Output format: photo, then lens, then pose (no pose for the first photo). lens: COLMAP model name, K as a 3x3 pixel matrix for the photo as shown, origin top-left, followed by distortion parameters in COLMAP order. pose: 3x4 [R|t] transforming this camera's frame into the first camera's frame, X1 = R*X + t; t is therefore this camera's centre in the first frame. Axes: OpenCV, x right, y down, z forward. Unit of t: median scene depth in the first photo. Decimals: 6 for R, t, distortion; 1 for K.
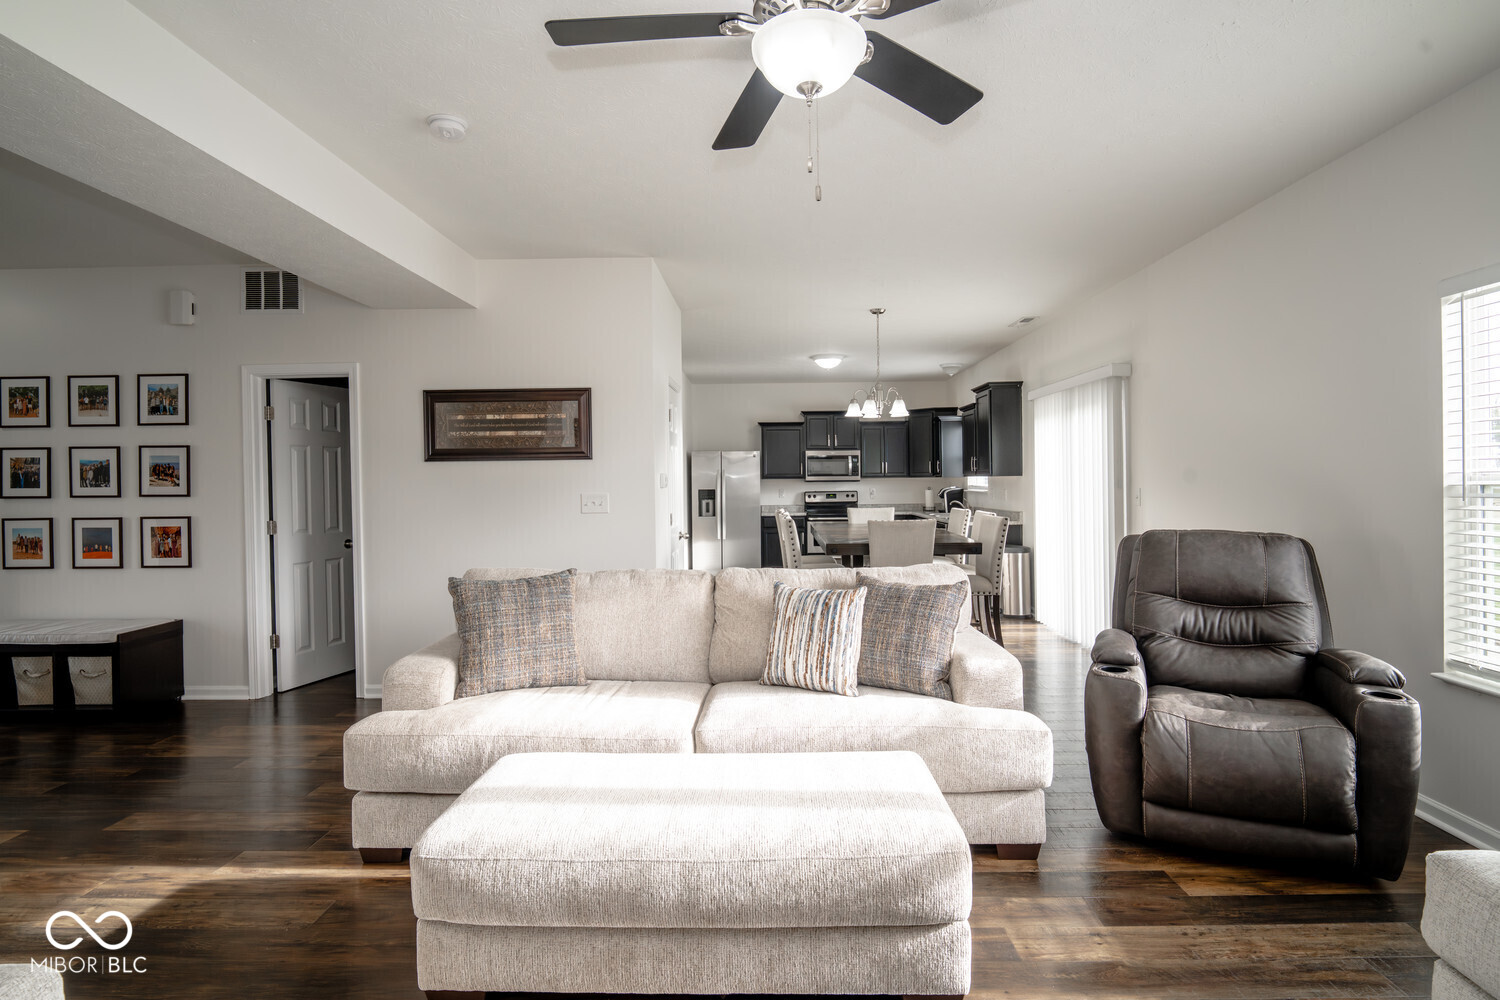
lens RADIAL K [[738.9, 0, 755.9], [0, 738.9, 482.7], [0, 0, 1]] dist [-0.004088, -0.001030]
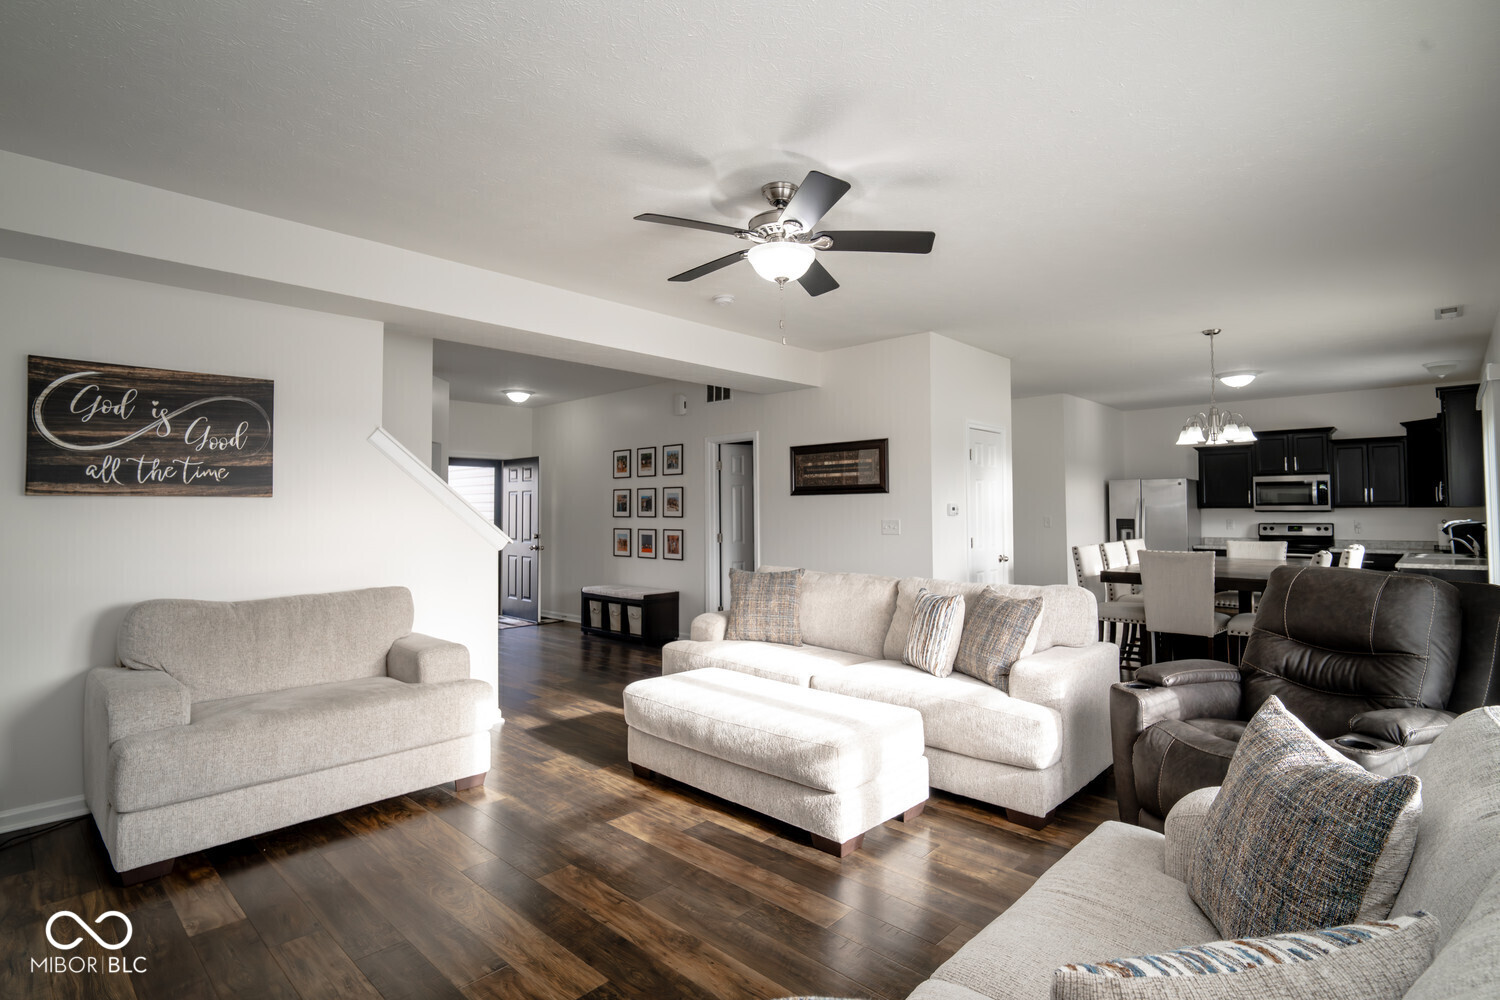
lens RADIAL K [[738.9, 0, 755.9], [0, 738.9, 482.7], [0, 0, 1]] dist [-0.004088, -0.001030]
pose [[0.734823, -0.018586, -0.678005, 0.481373], [-0.006638, 0.999380, -0.034589, -0.003177], [0.678227, 0.029917, 0.734243, -0.111903]]
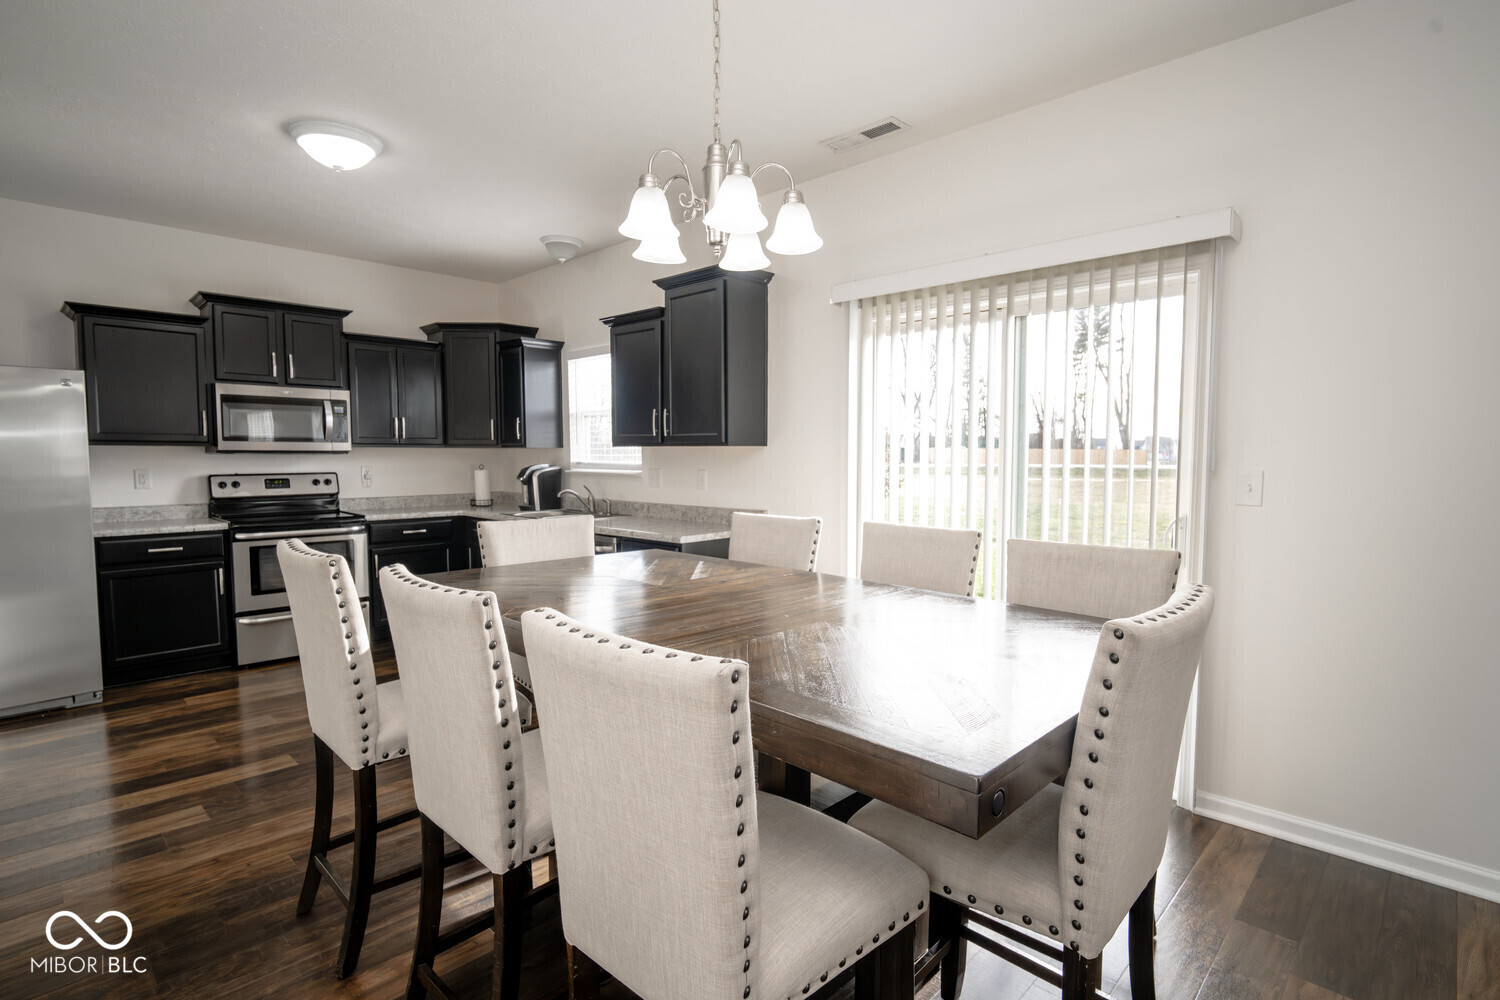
lens RADIAL K [[746.9, 0, 778.3], [0, 746.9, 502.4], [0, 0, 1]] dist [-0.012925, -0.000801]
pose [[0.669515, -0.036787, 0.741887, -0.081663], [-0.007711, 0.998375, 0.056464, 0.001703], [-0.742758, -0.043524, 0.668144, 0.947055]]
